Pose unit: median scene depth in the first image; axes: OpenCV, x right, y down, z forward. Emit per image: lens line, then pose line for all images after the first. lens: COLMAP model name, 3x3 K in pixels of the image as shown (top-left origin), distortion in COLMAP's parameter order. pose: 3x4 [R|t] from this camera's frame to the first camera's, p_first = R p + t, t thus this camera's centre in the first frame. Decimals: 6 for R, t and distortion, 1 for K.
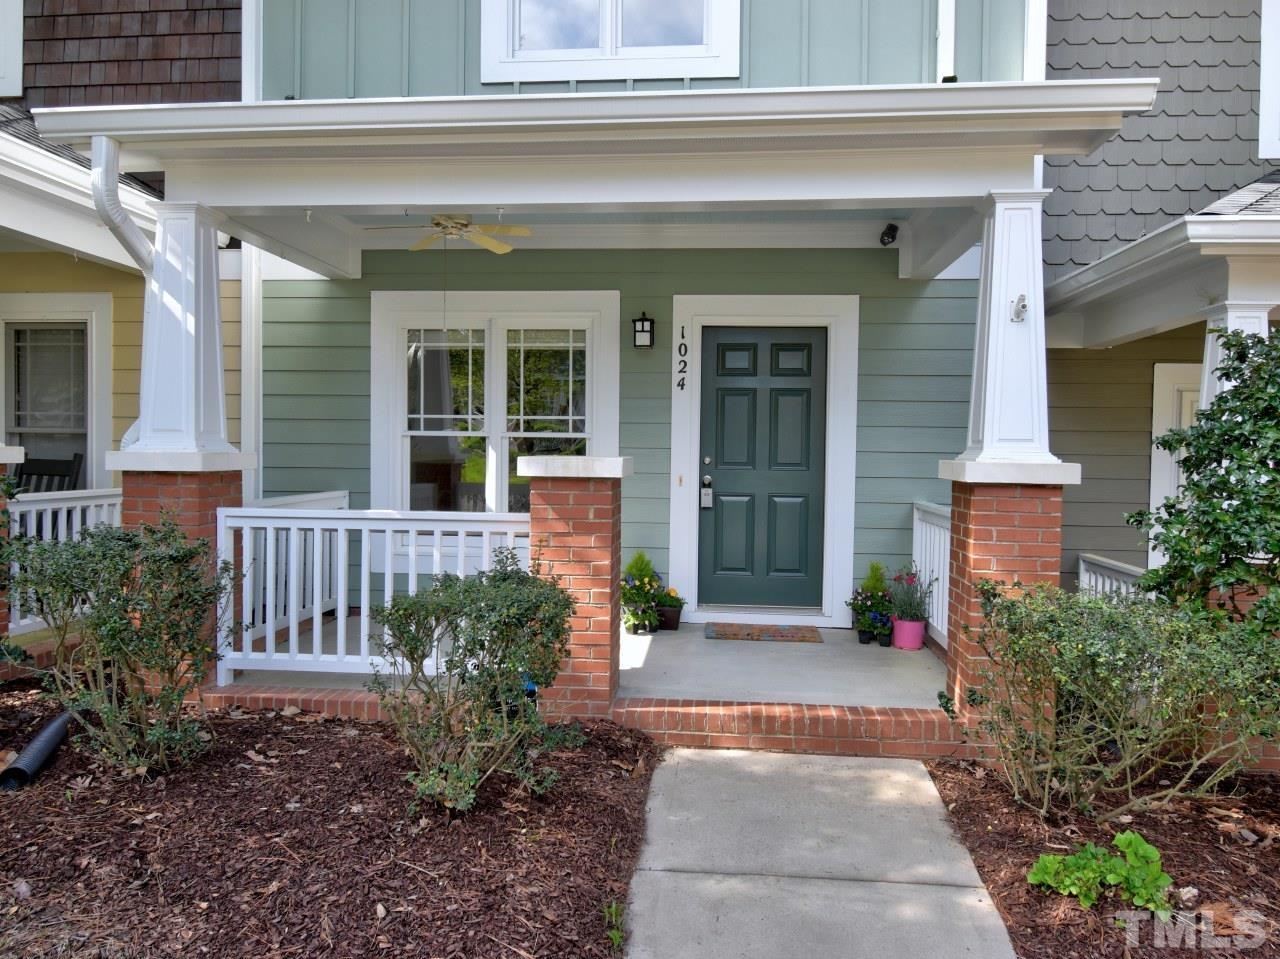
lens RADIAL K [[857.3, 0, 640.0], [0, 857.3, 479.5], [0, 0, 1]] dist [-0.000693, -0.006054]
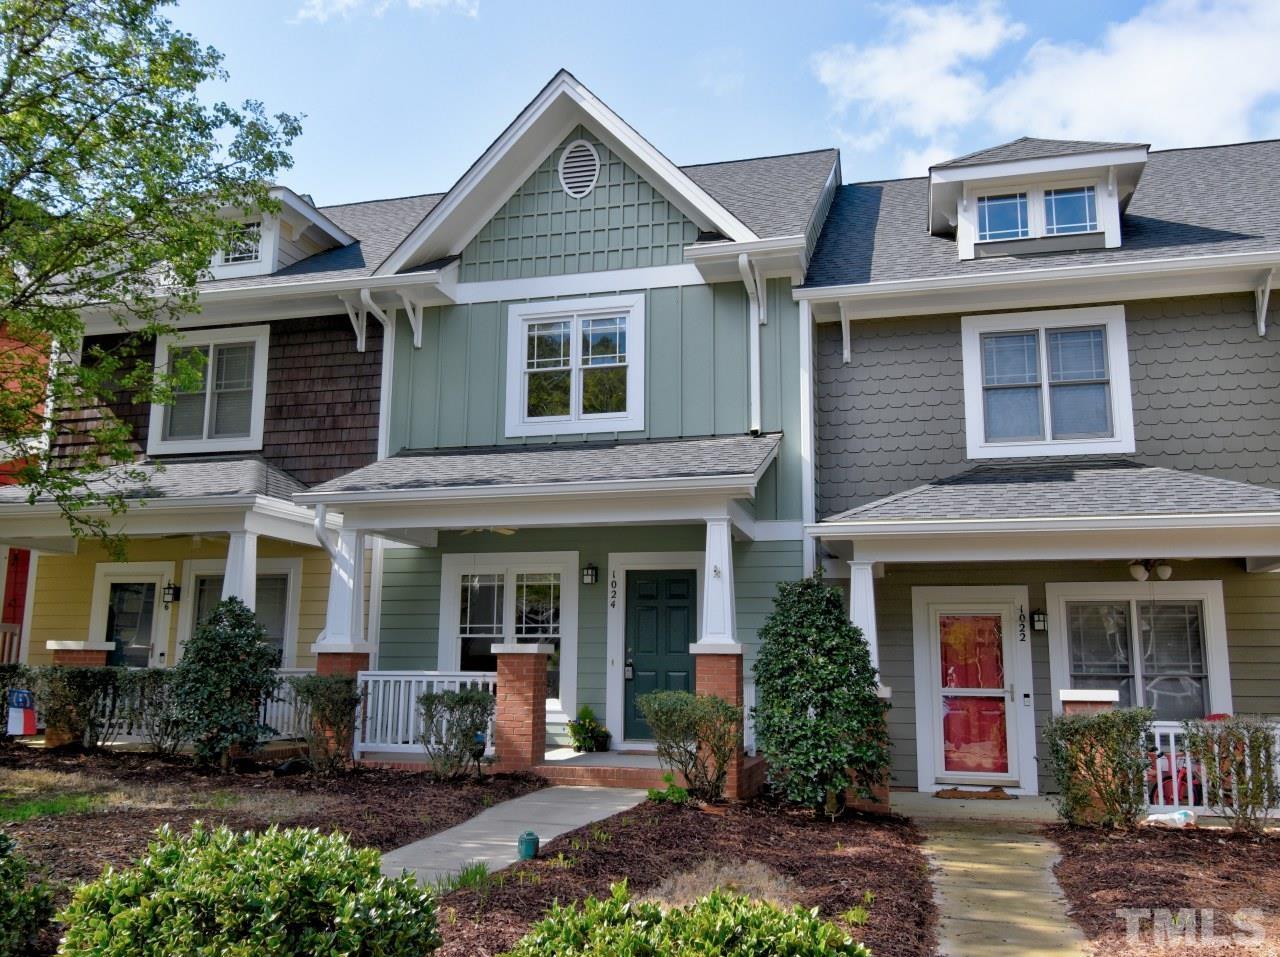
lens RADIAL K [[1089.2, 0, 640.0], [0, 1089.2, 478.5], [0, 0, 1]] dist [0.009419, 0.000689]
pose [[0.983834, -0.036461, -0.175331, 0.489354], [-0.000601, 0.978377, -0.206831, 0.090913], [0.179081, 0.203593, 0.962538, -1.123106]]
